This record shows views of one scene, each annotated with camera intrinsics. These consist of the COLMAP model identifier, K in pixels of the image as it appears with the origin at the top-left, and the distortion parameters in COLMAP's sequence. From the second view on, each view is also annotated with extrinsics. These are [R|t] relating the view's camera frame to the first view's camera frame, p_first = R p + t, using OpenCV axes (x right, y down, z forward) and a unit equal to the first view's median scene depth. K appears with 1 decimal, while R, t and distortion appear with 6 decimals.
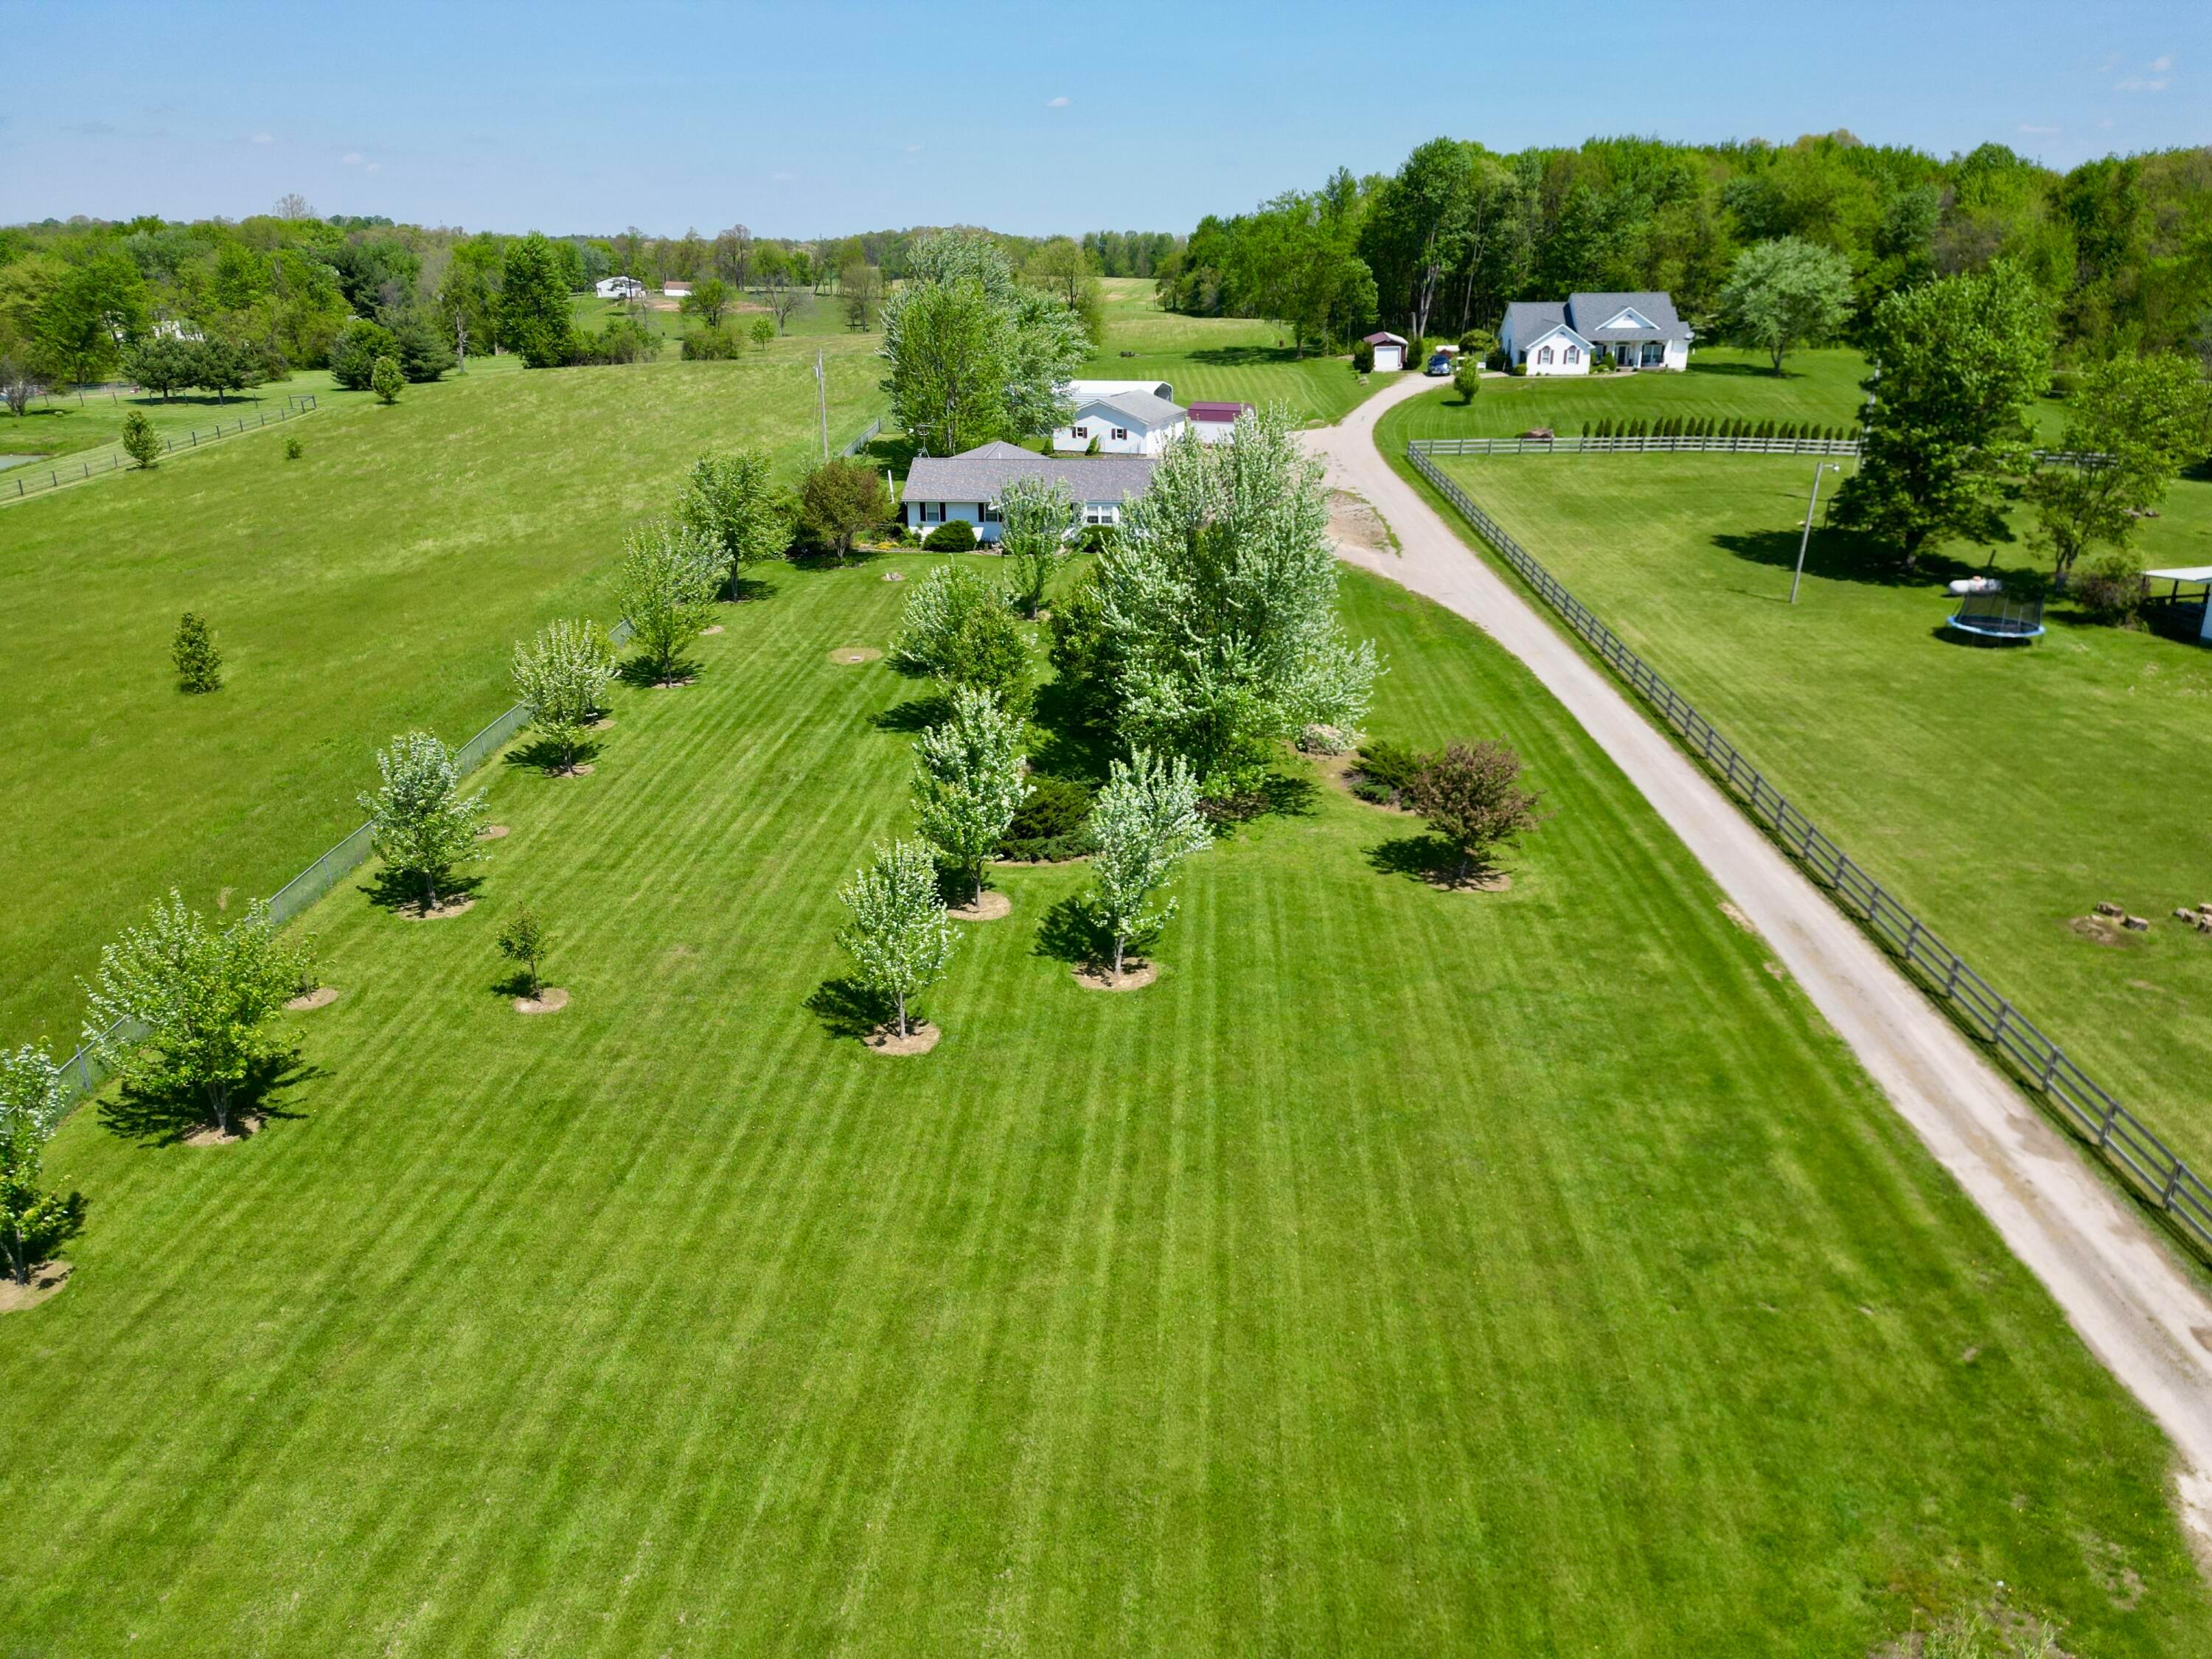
lens RADIAL K [[1551.3, 0, 1102.8], [0, 1551.3, 826.2], [0, 0, 1]] dist [0.085250, -0.079293]
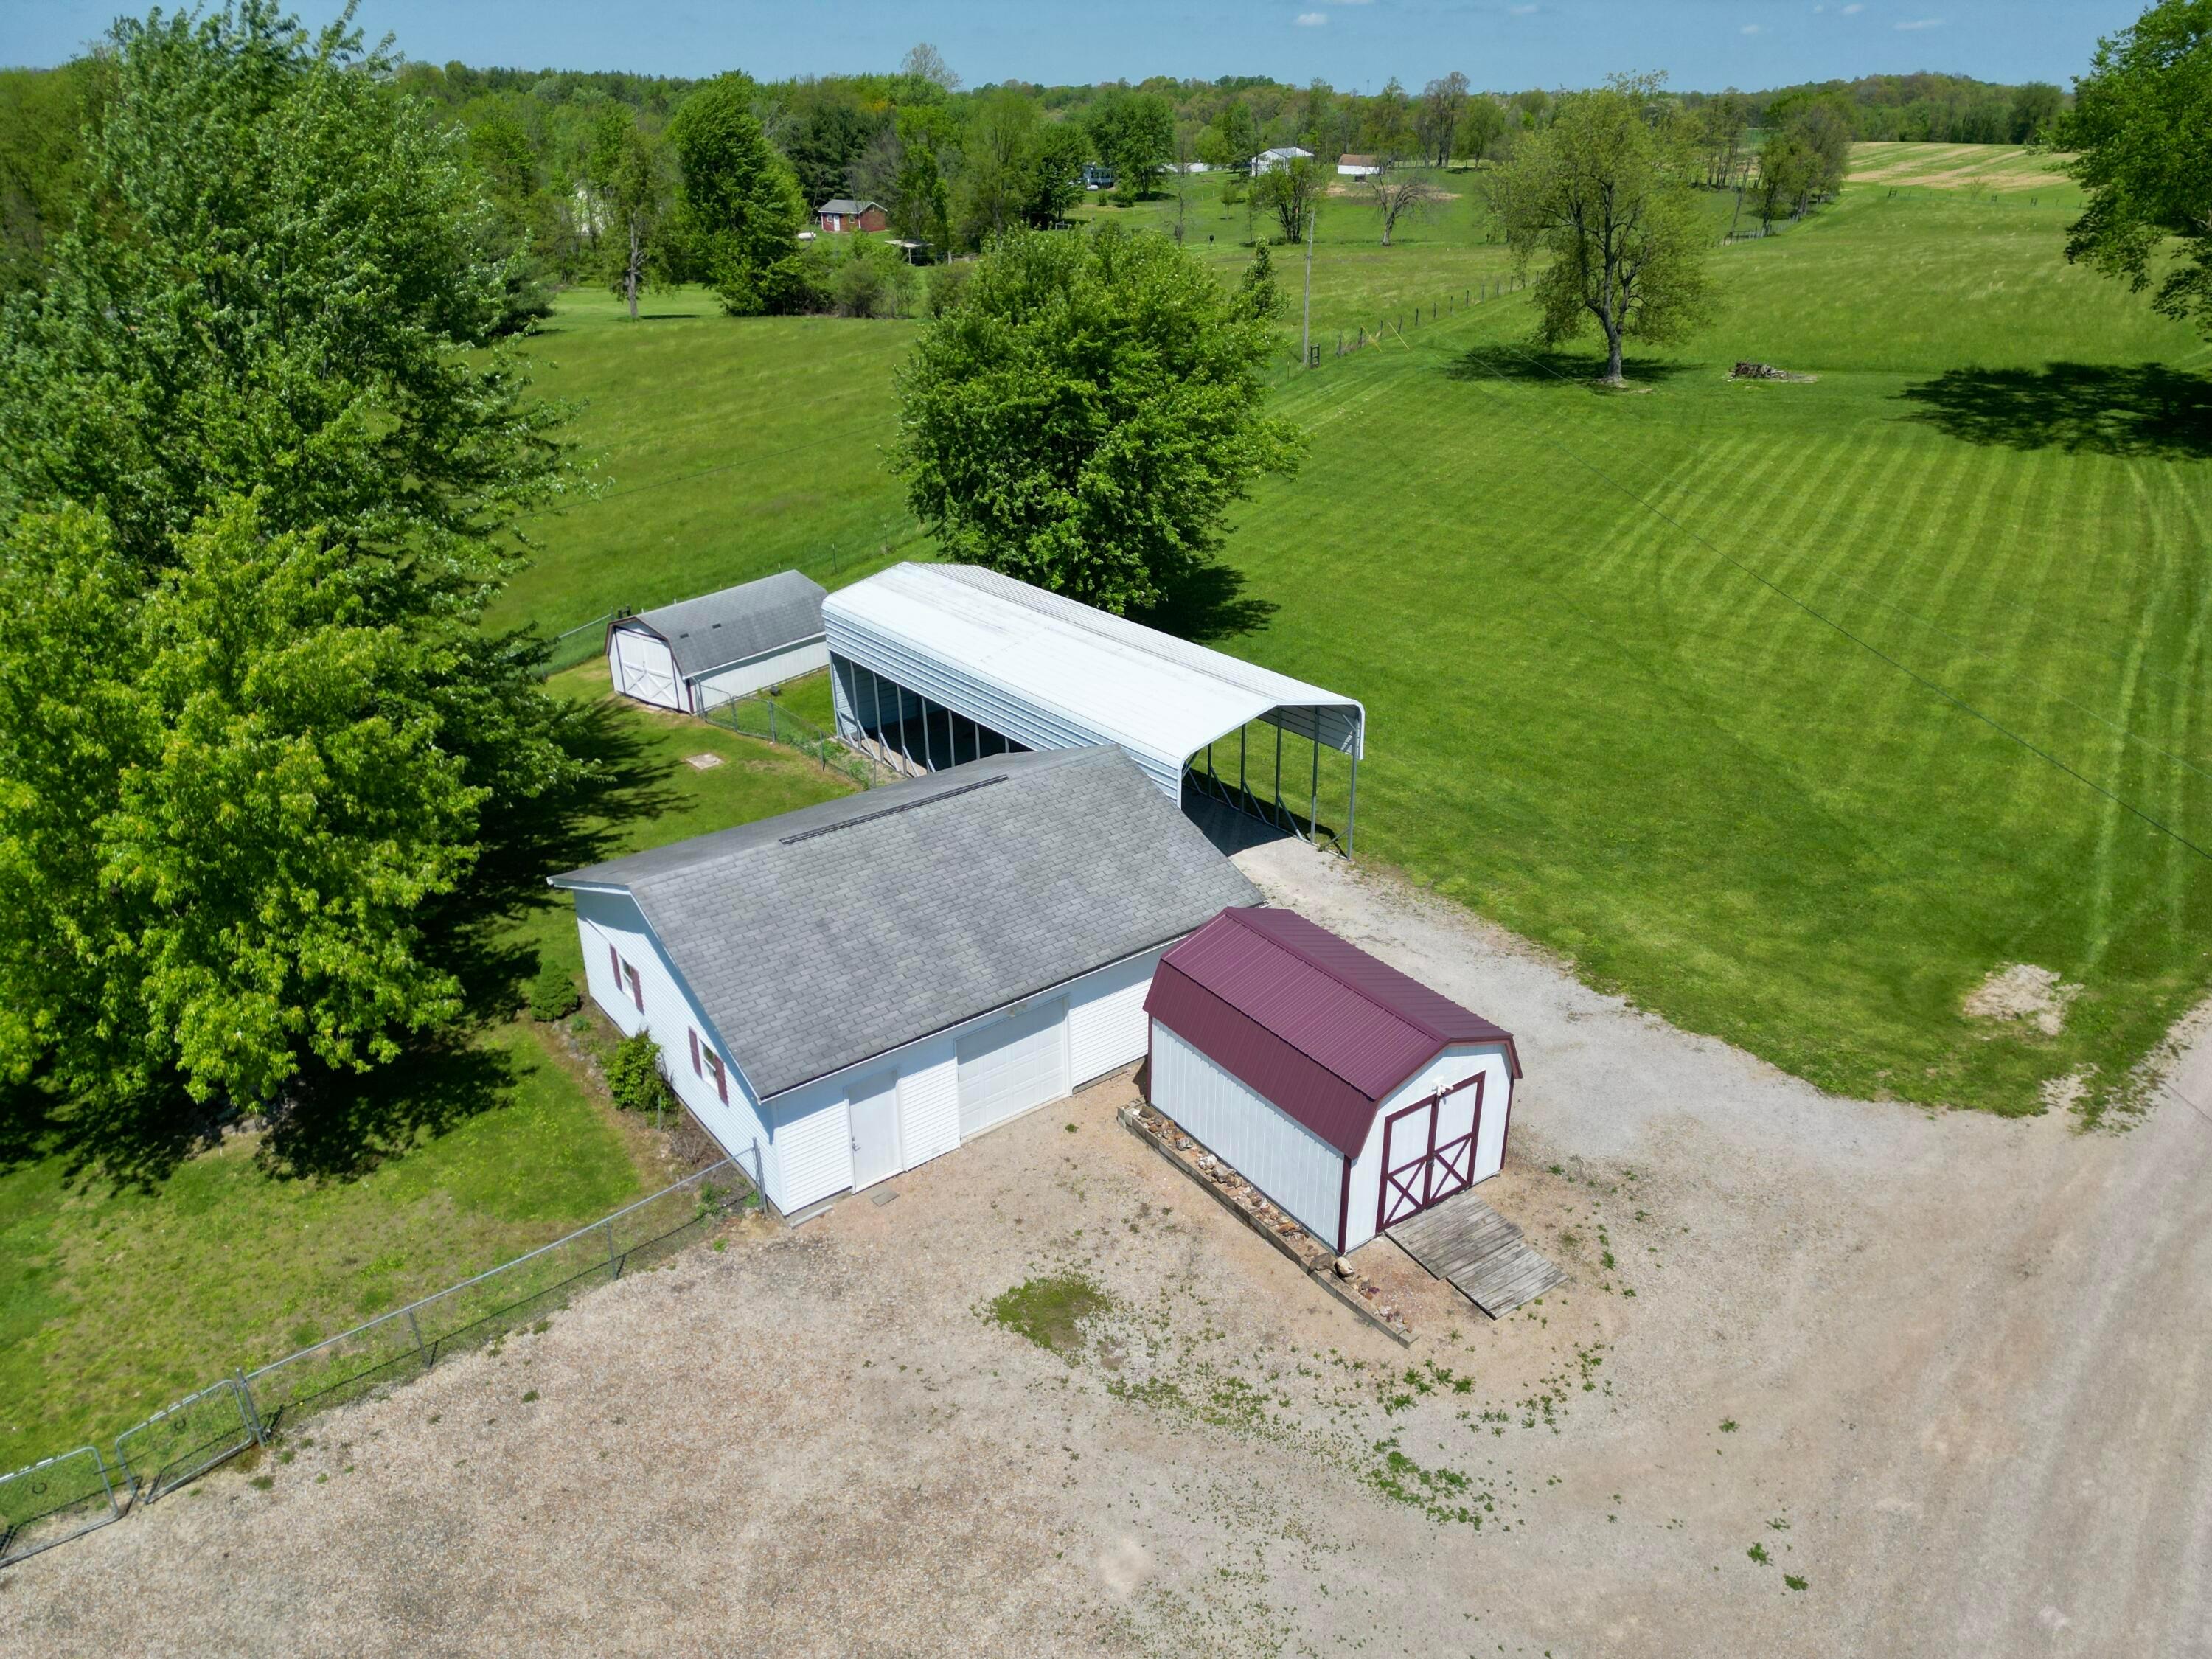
lens RADIAL K [[1549.9, 0, 1106.0], [0, 1549.9, 829.5], [0, 0, 1]] dist [0.079252, -0.077786]
pose [[0.854837, 0.218838, -0.470493, 0.116873], [-0.181223, 0.975532, 0.124481, -0.261150], [0.486222, -0.021146, 0.873580, 0.706551]]
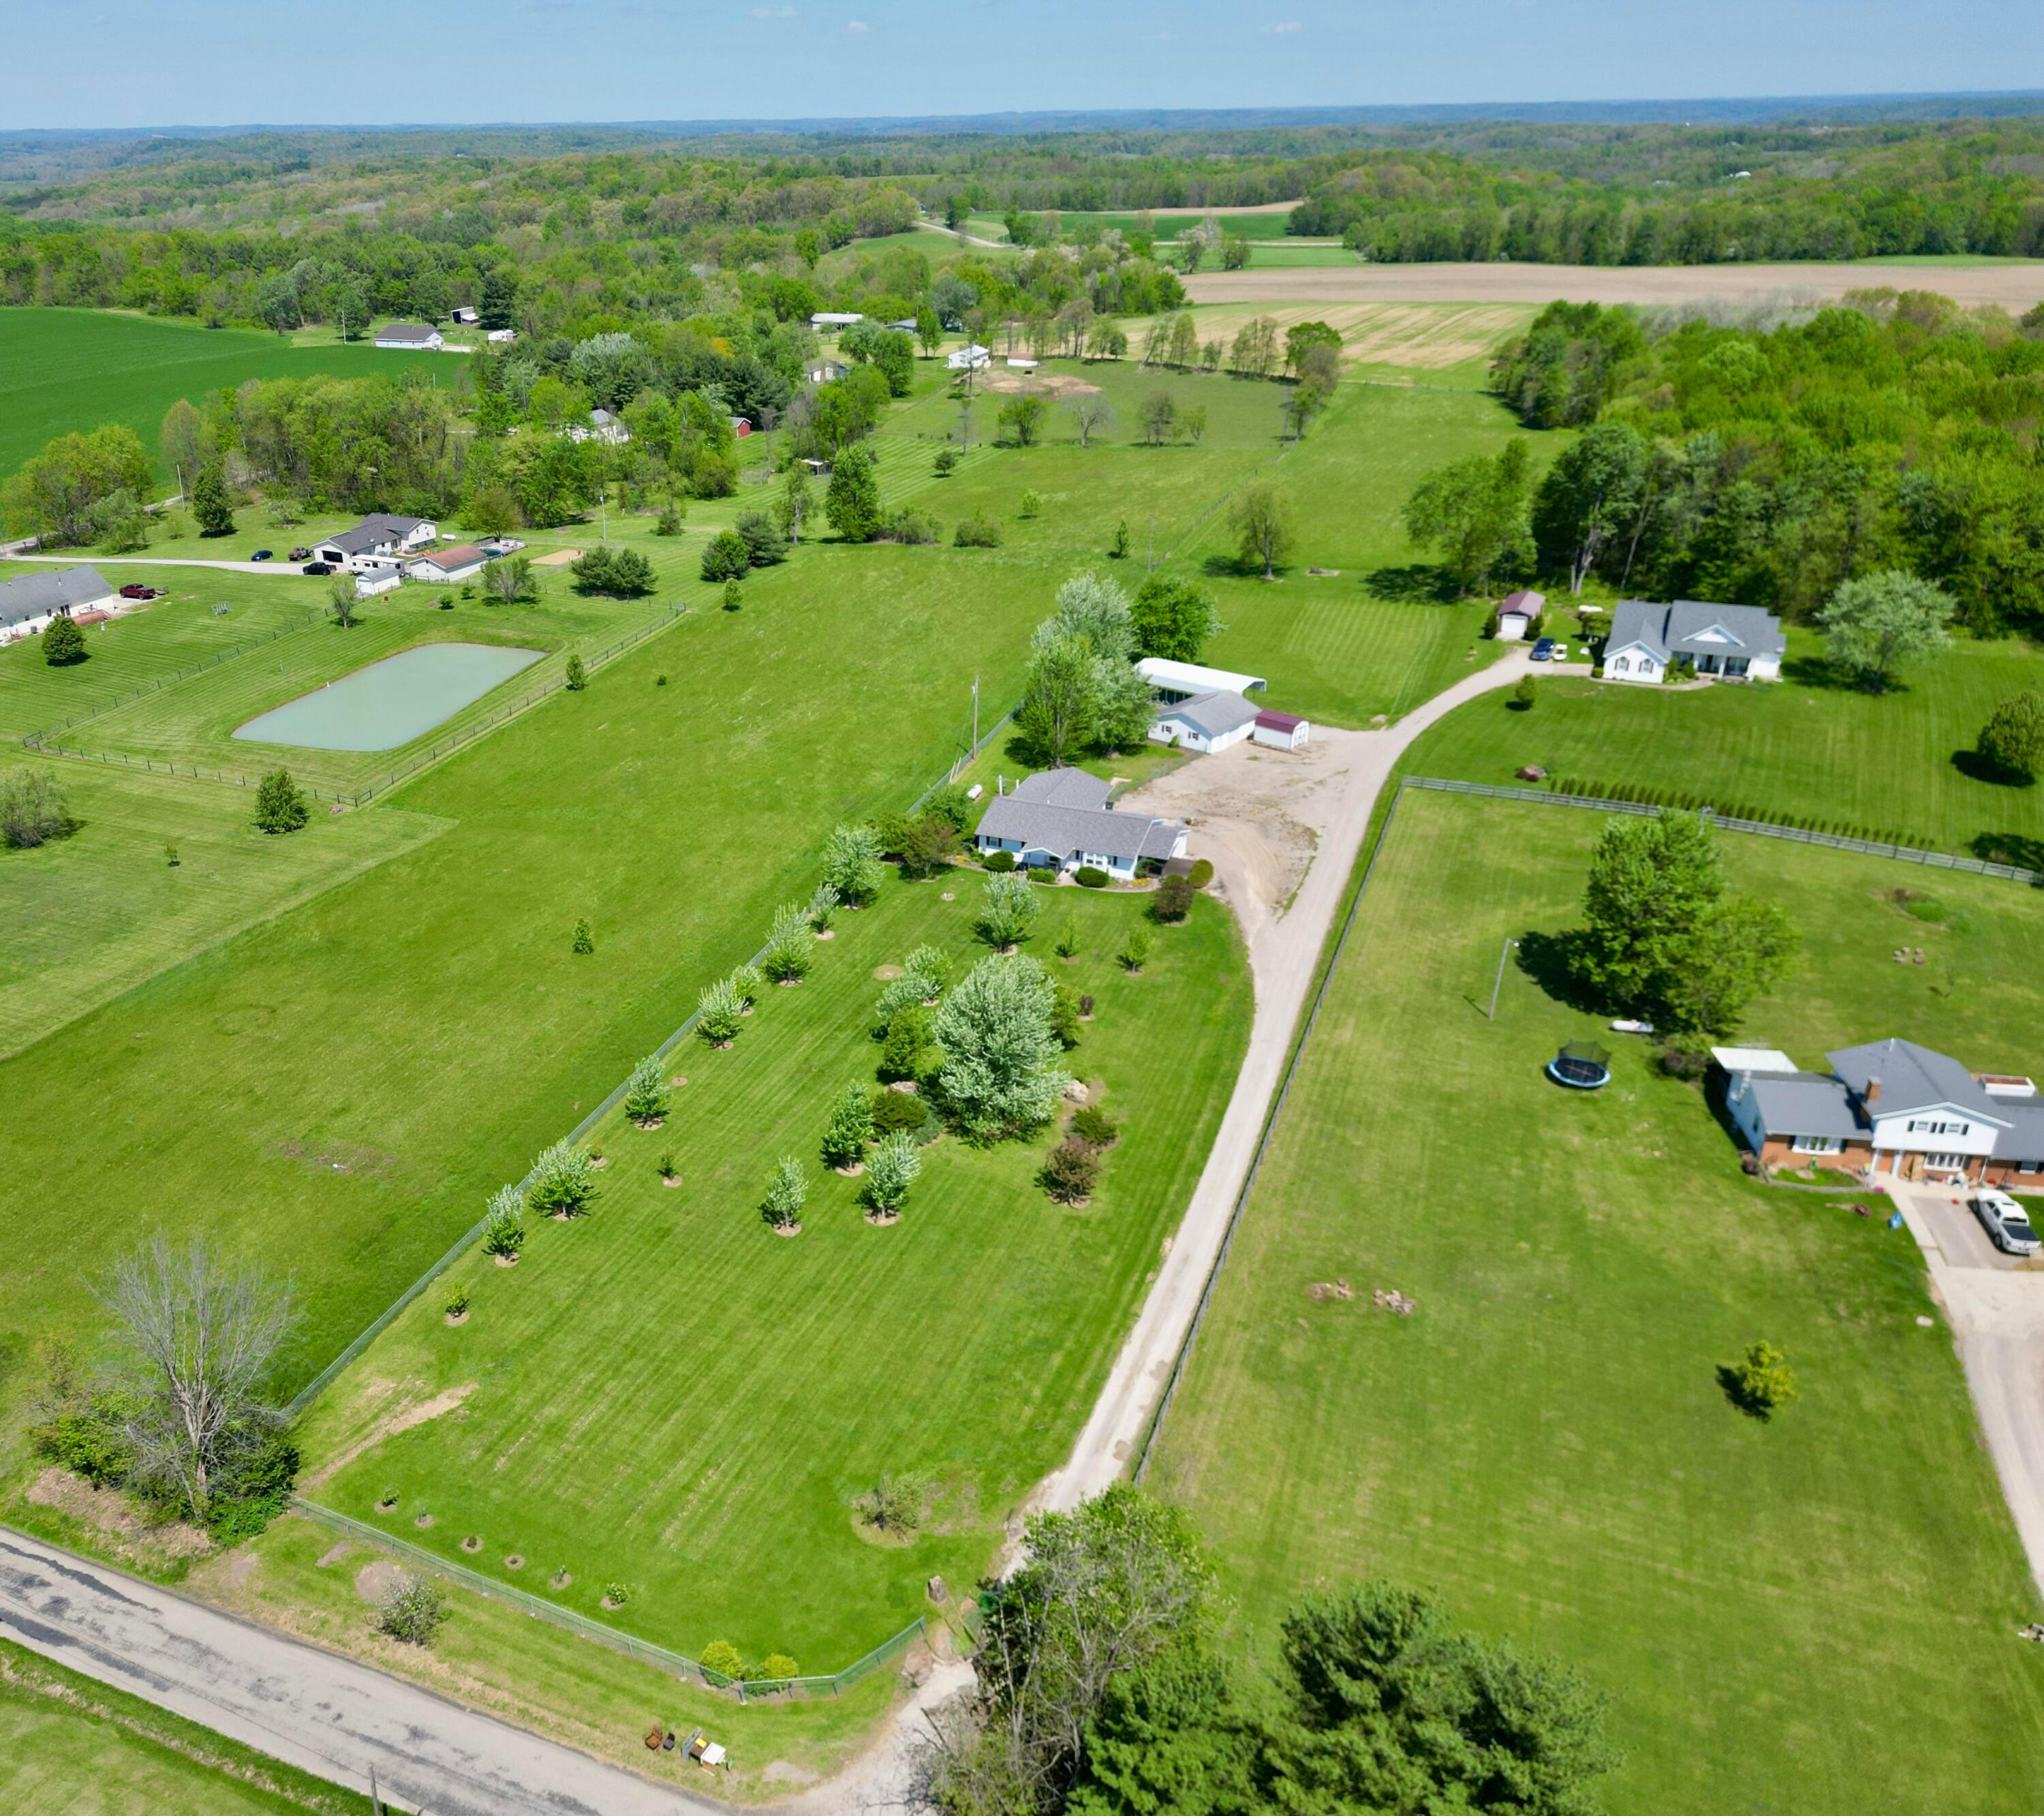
lens RADIAL K [[1702.9, 0, 822.2], [0, 1702.9, 901.9], [0, 0, 1]] dist [0.060664, -0.050403]
pose [[0.919225, 0.151600, -0.363377, 0.228132], [-0.123221, 0.987308, 0.100193, -0.180697], [0.373955, -0.047324, 0.926239, -0.415919]]
